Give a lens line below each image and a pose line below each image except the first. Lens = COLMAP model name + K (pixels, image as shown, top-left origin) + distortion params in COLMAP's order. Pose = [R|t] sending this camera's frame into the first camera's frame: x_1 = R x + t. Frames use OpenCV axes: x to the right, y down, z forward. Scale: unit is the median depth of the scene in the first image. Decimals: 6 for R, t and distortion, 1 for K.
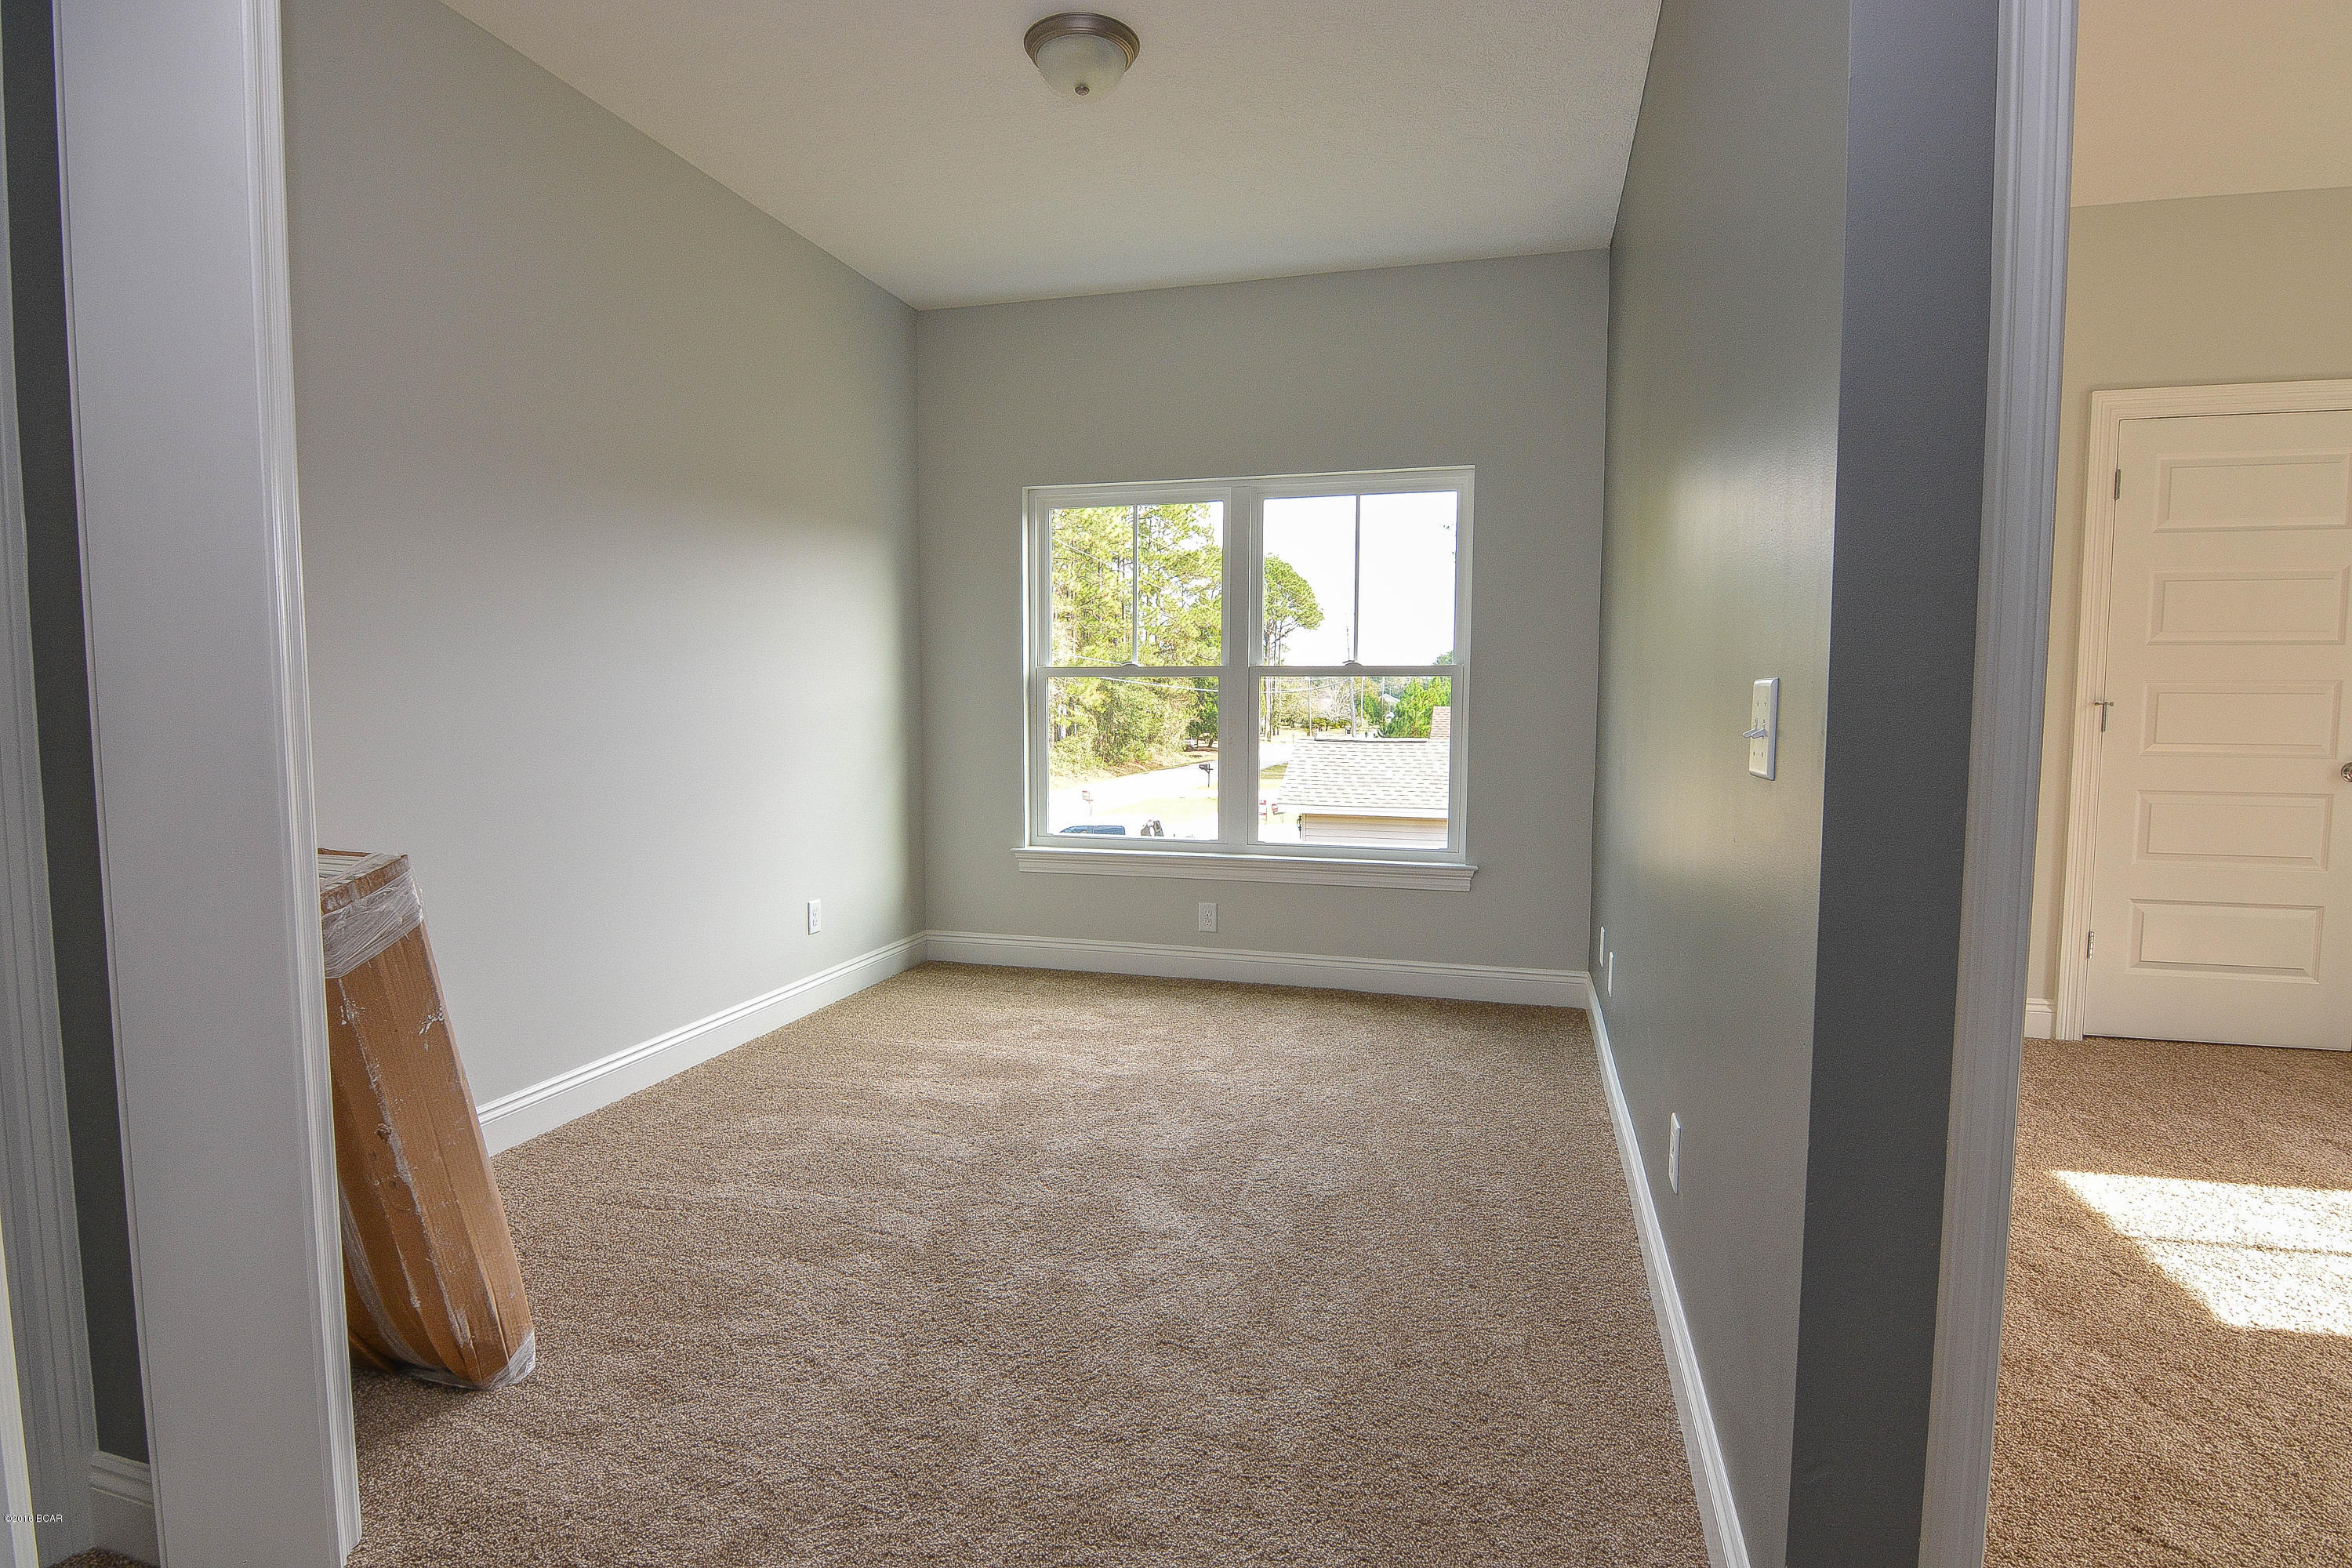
lens RADIAL K [[1176.7, 0, 1173.3], [0, 1176.7, 787.8], [0, 0, 1]] dist [-0.002357, -0.013911]
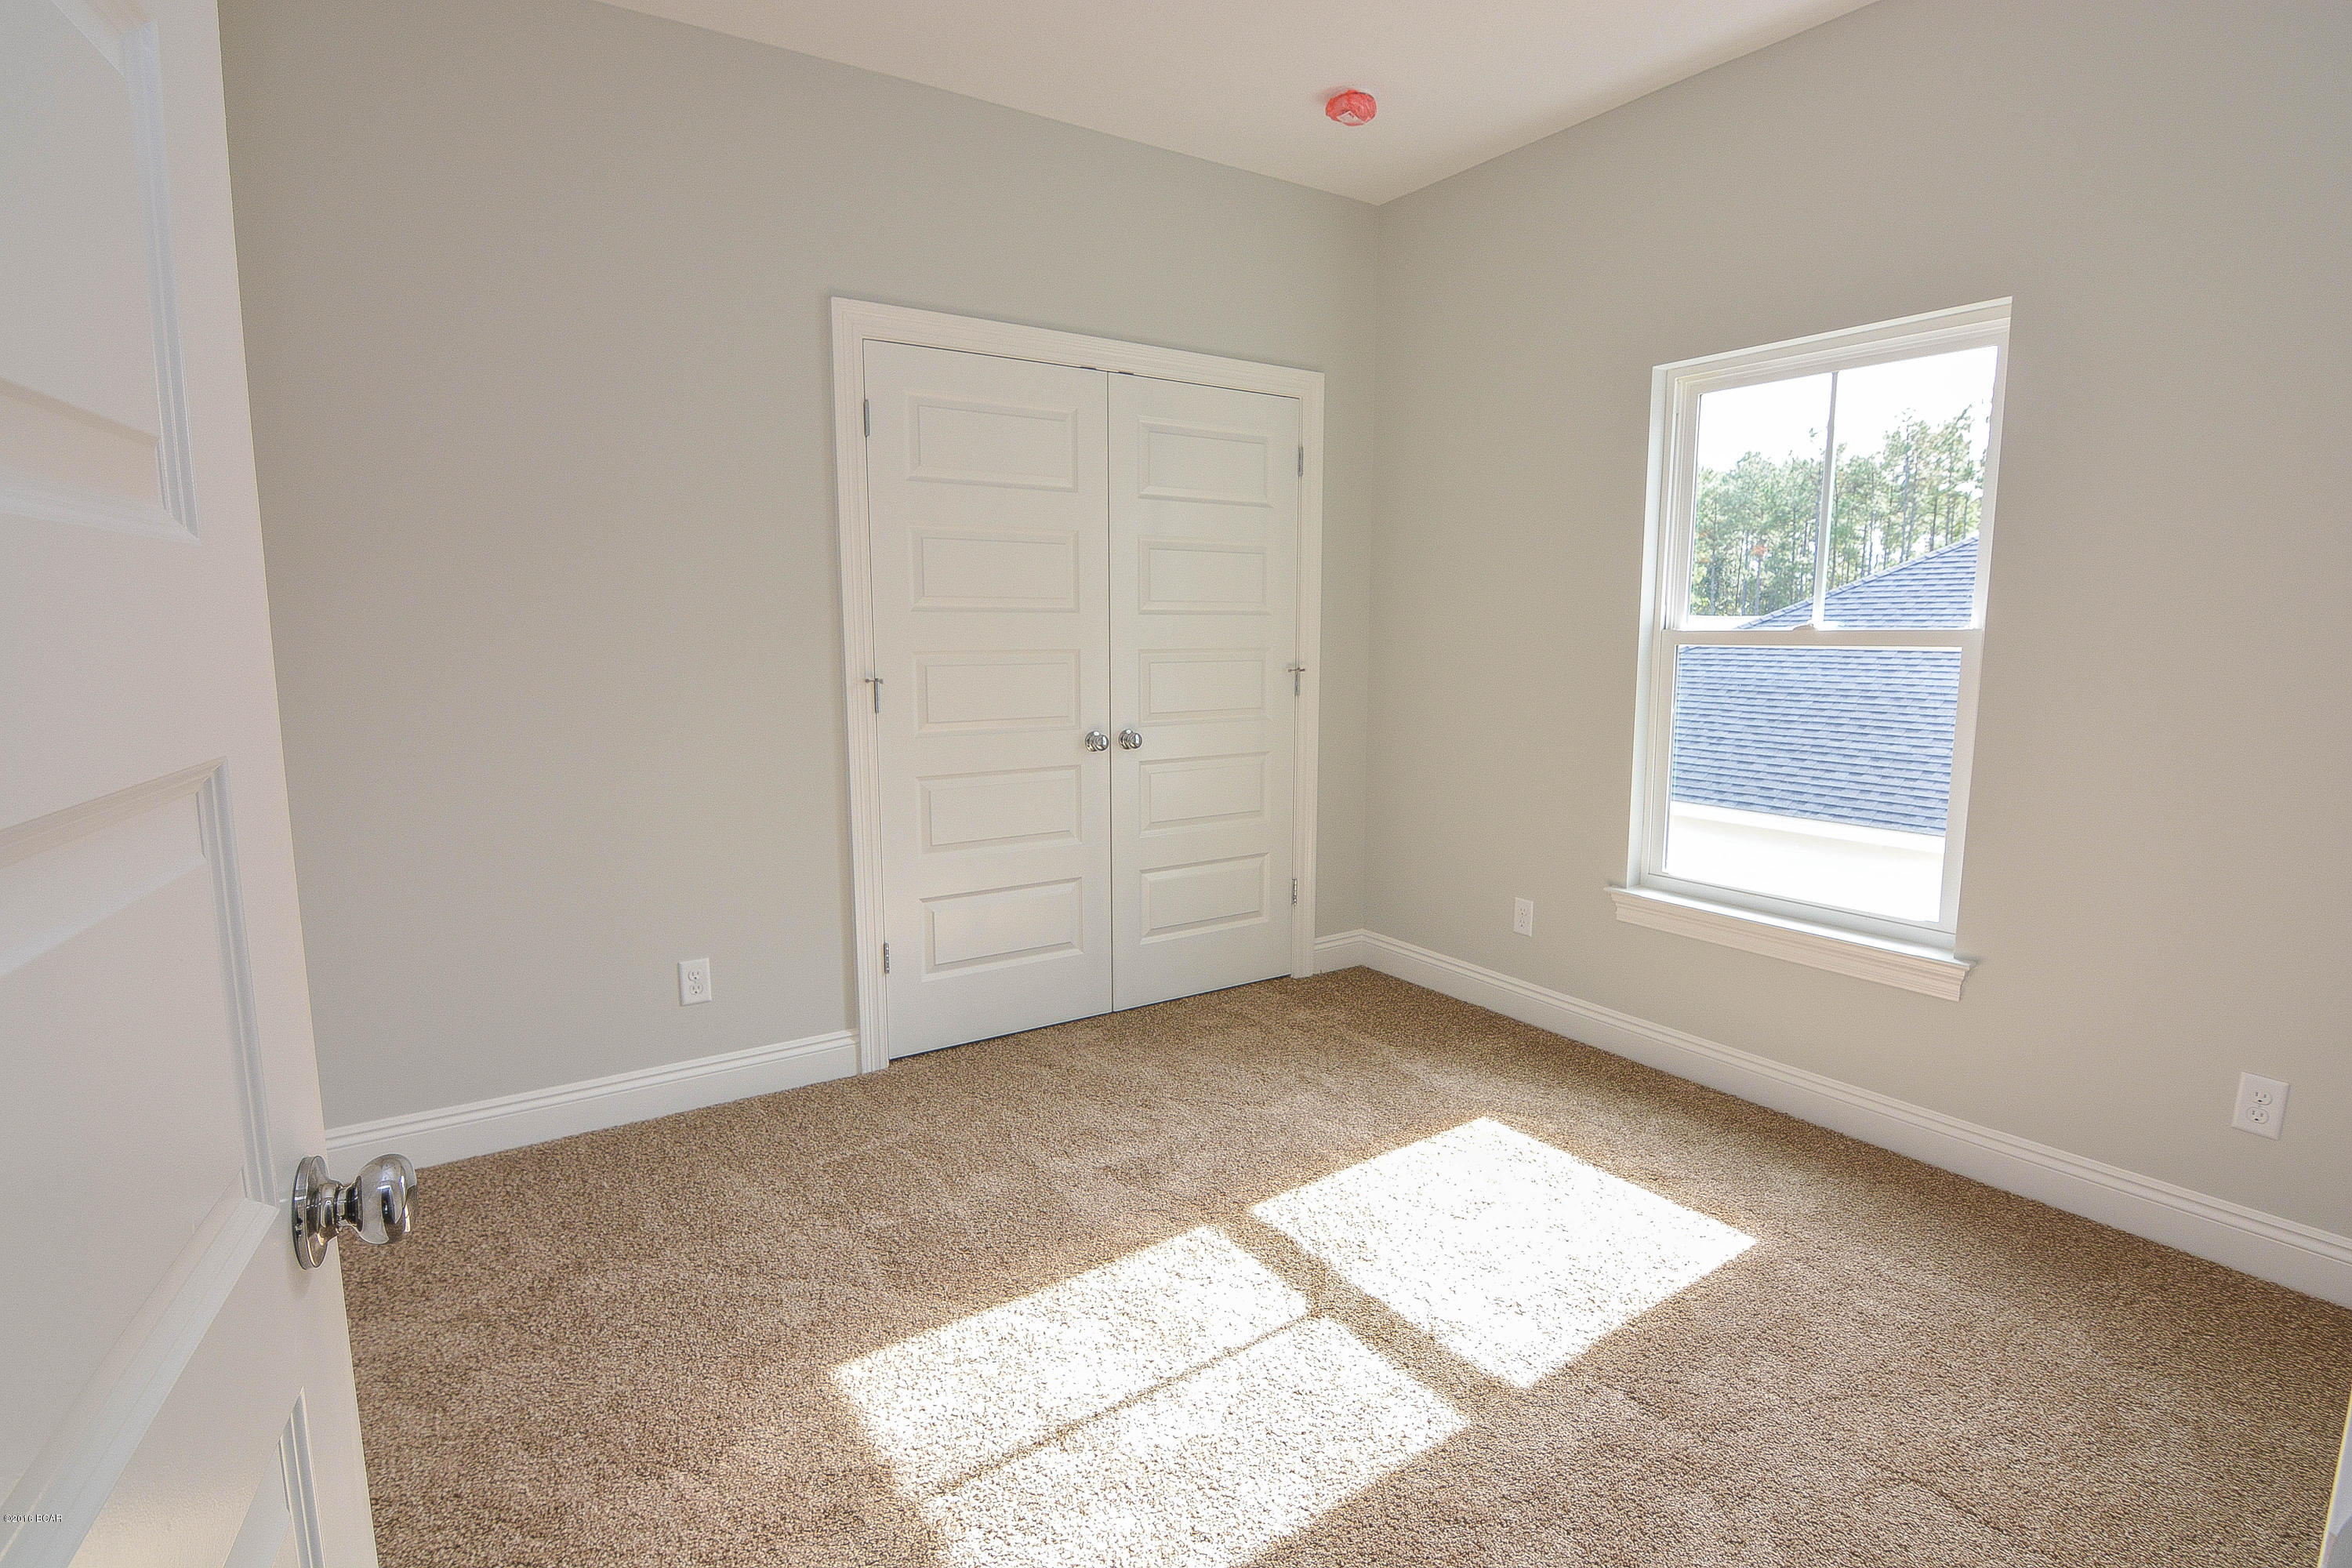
lens RADIAL K [[1176.7, 0, 1173.3], [0, 1176.7, 787.8], [0, 0, 1]] dist [-0.002357, -0.013911]
pose [[0.642432, -0.108089, 0.758681, 0.285853], [0.058997, 0.994041, 0.091663, -0.061433], [-0.764068, -0.014127, 0.644981, 0.289194]]
